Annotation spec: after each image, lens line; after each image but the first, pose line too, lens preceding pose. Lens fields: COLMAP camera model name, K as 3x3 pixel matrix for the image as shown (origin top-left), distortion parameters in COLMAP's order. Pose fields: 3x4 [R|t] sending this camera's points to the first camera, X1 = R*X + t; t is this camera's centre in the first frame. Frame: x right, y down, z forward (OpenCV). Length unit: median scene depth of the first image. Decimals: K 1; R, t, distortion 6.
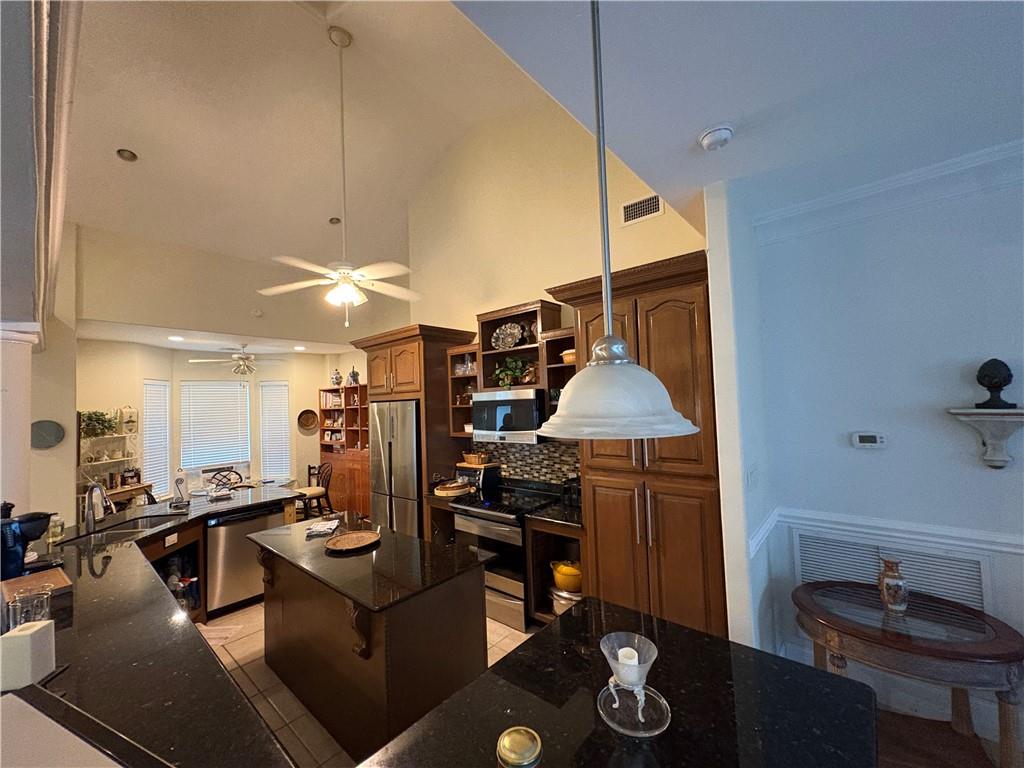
lens RADIAL K [[406.8, 0, 512.0], [0, 406.8, 384.0], [0, 0, 1]] dist [0.001497, 0.000522]
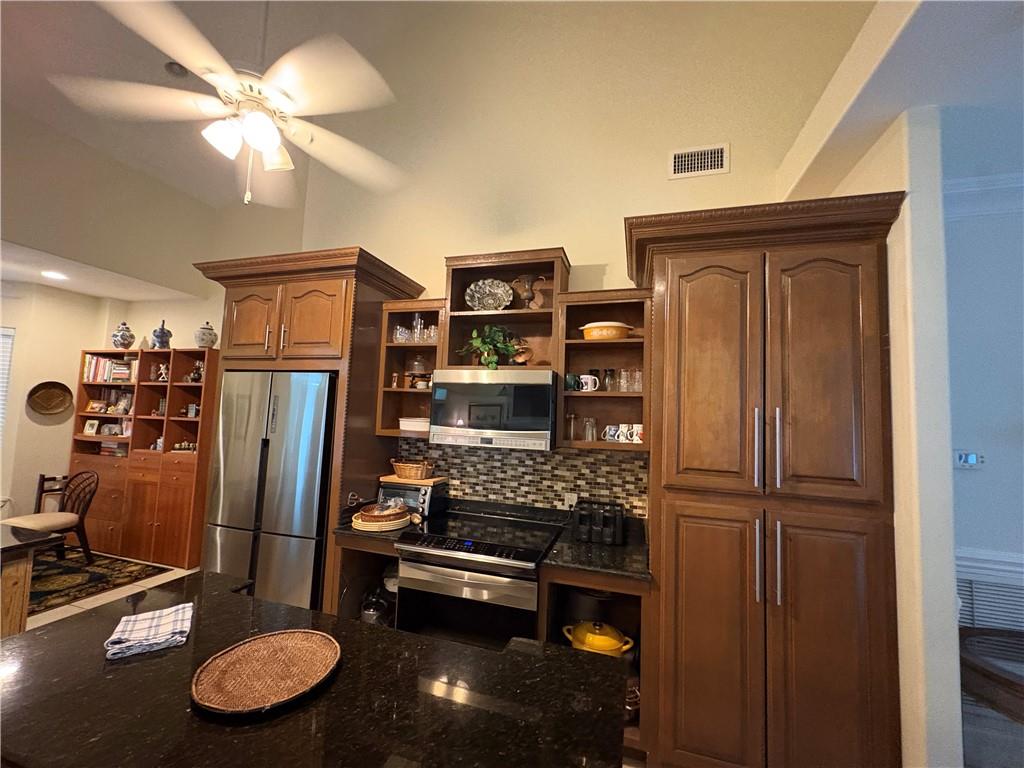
lens RADIAL K [[406.8, 0, 512.0], [0, 406.8, 384.0], [0, 0, 1]] dist [0.001497, 0.000522]
pose [[0.911380, 0.103656, 0.398298, -0.233284], [-0.091896, 0.994584, -0.048562, 0.062876], [-0.401174, 0.007656, 0.915970, 0.336753]]
